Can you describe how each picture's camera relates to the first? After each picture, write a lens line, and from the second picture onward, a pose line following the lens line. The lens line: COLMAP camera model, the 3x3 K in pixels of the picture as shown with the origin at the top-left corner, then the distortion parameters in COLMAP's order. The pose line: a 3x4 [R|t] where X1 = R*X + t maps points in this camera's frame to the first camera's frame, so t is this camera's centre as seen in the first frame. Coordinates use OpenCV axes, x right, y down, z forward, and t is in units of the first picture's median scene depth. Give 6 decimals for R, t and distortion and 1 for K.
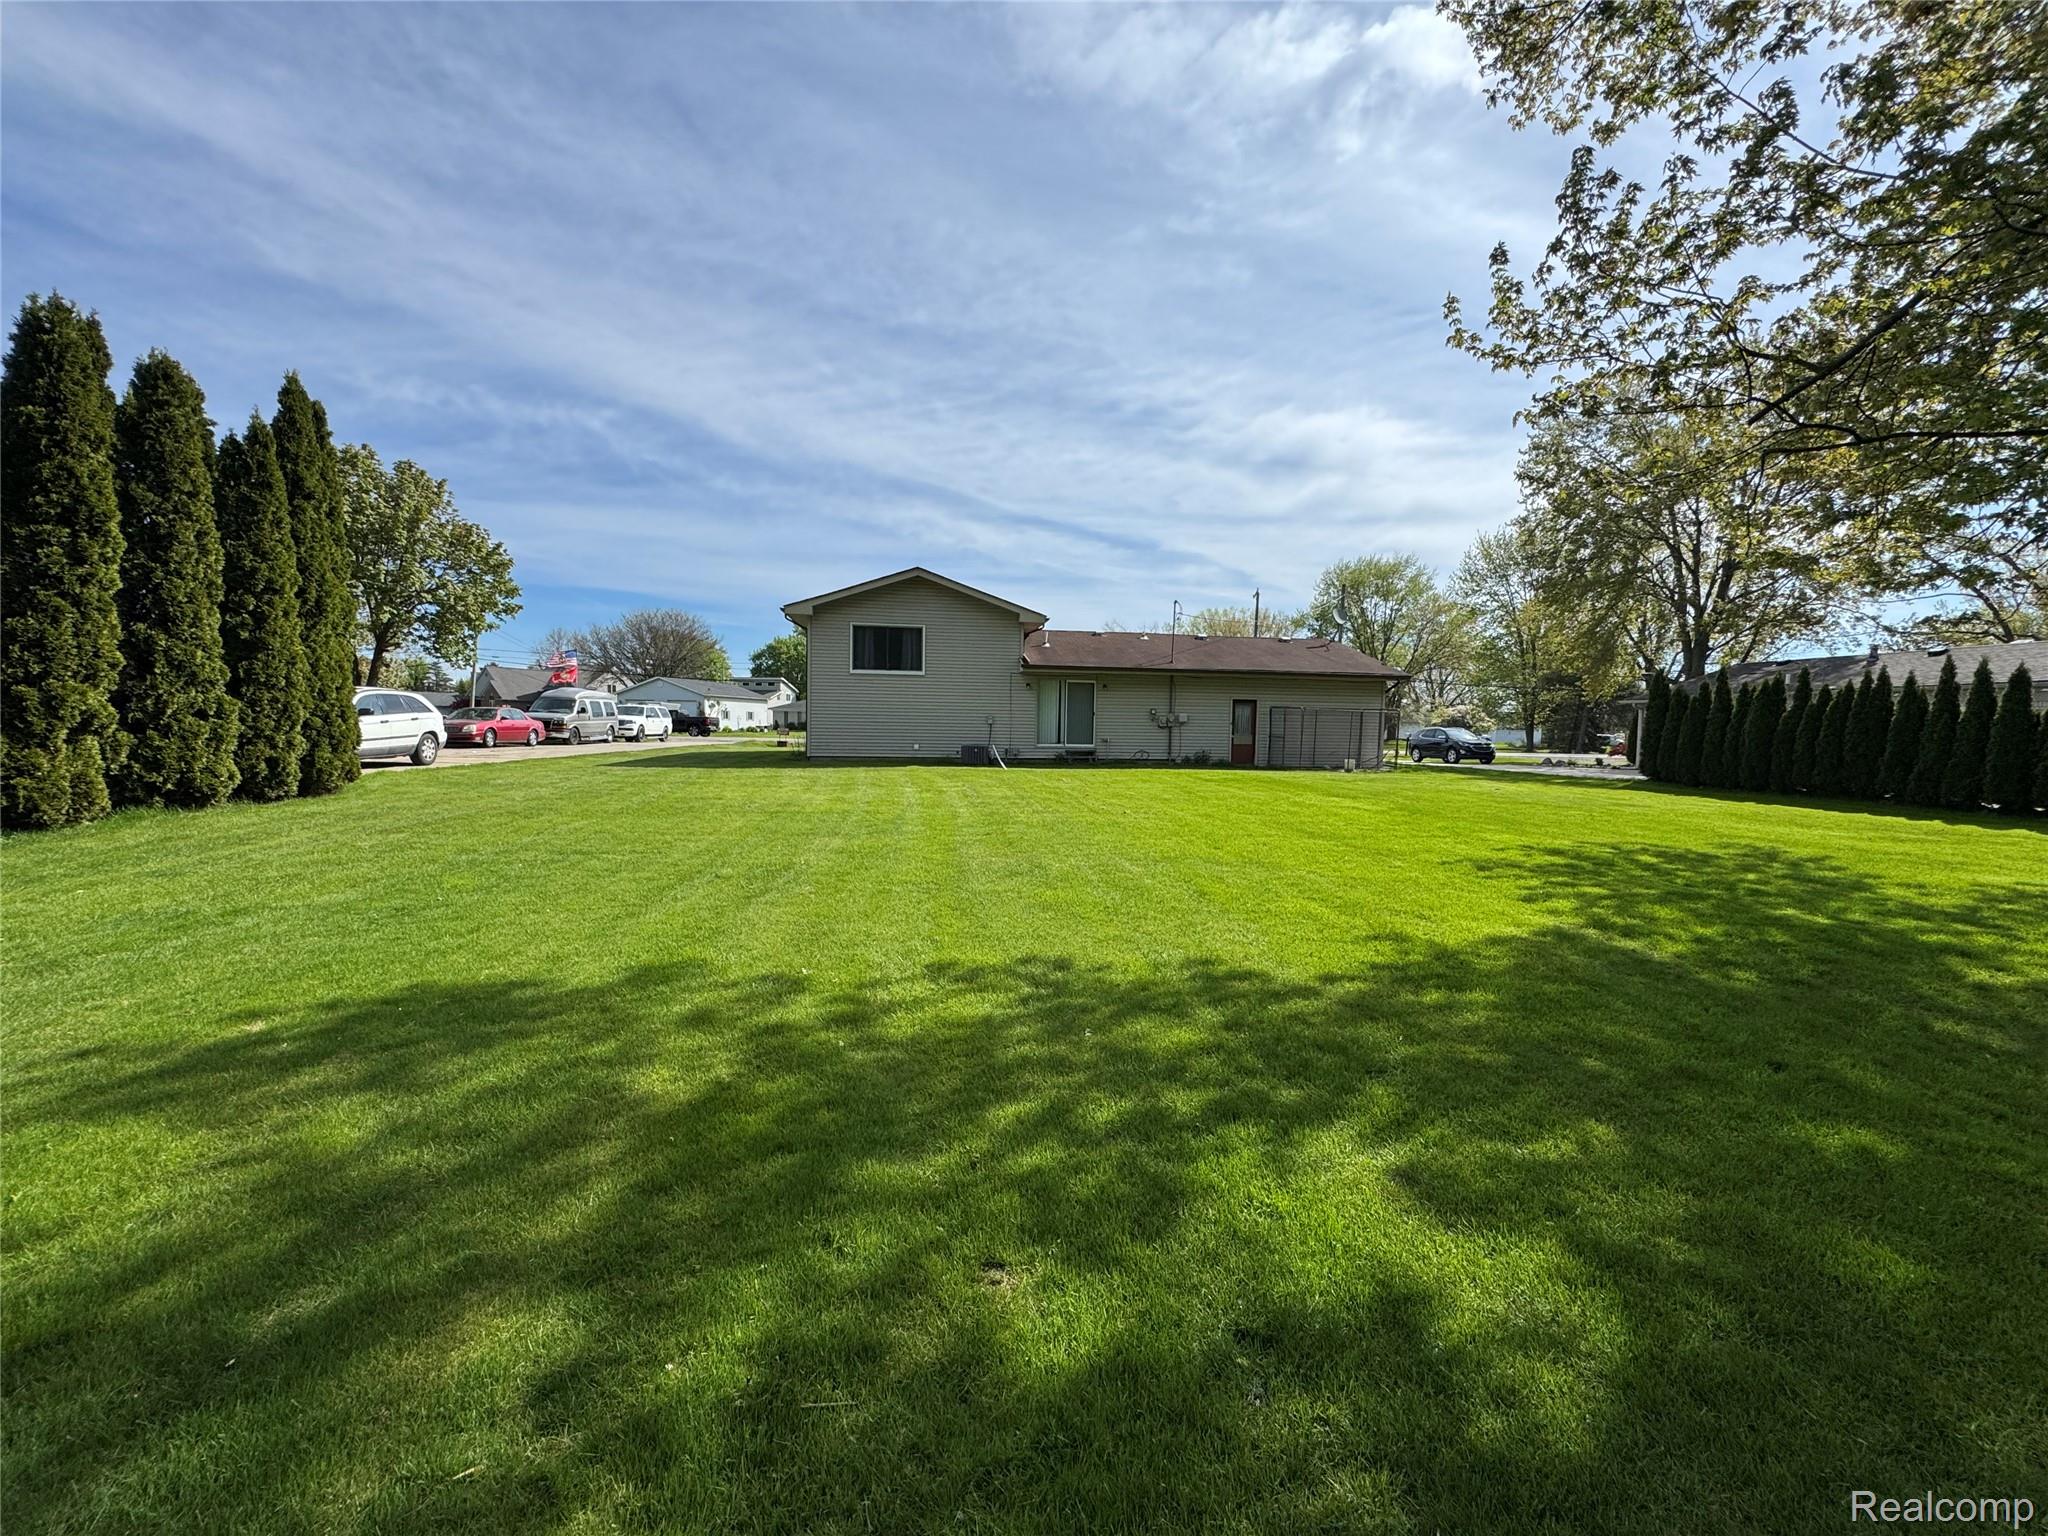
lens RADIAL K [[814.1, 0, 1021.9], [0, 814.1, 769.1], [0, 0, 1]] dist [-0.004400, 0.000359]
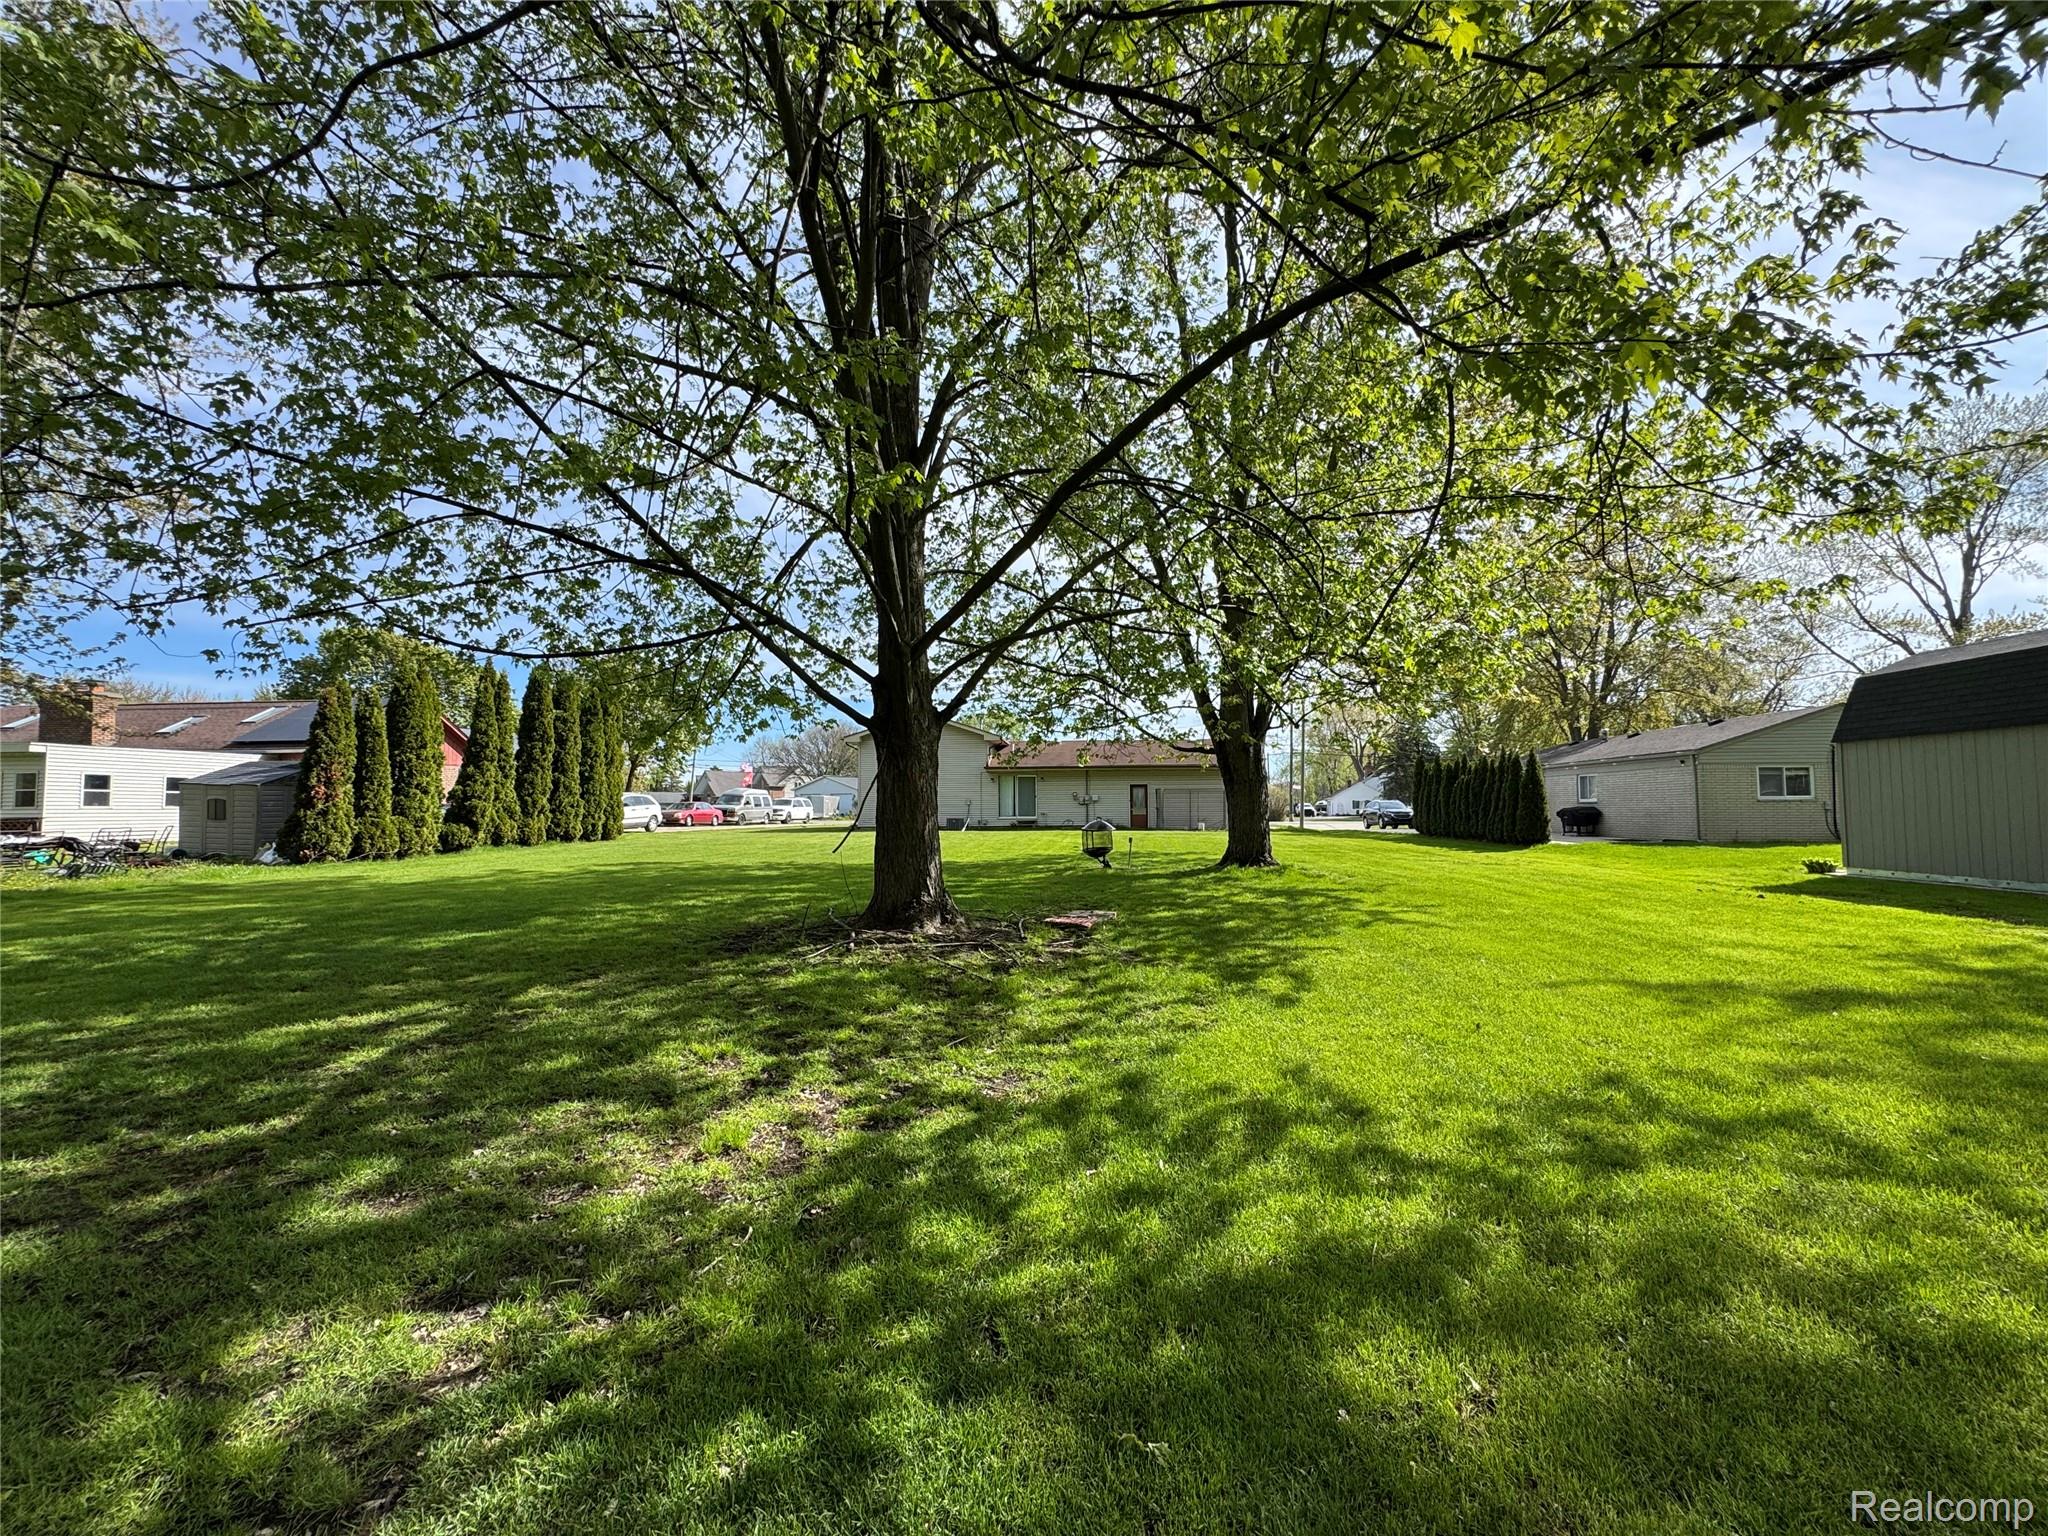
lens RADIAL K [[814.1, 0, 1021.9], [0, 814.1, 769.1], [0, 0, 1]] dist [-0.004400, 0.000359]
pose [[0.975870, -0.033295, -0.215800, 0.602775], [0.010376, 0.994260, -0.106484, 0.067314], [0.218106, 0.101675, 0.970614, -0.770568]]
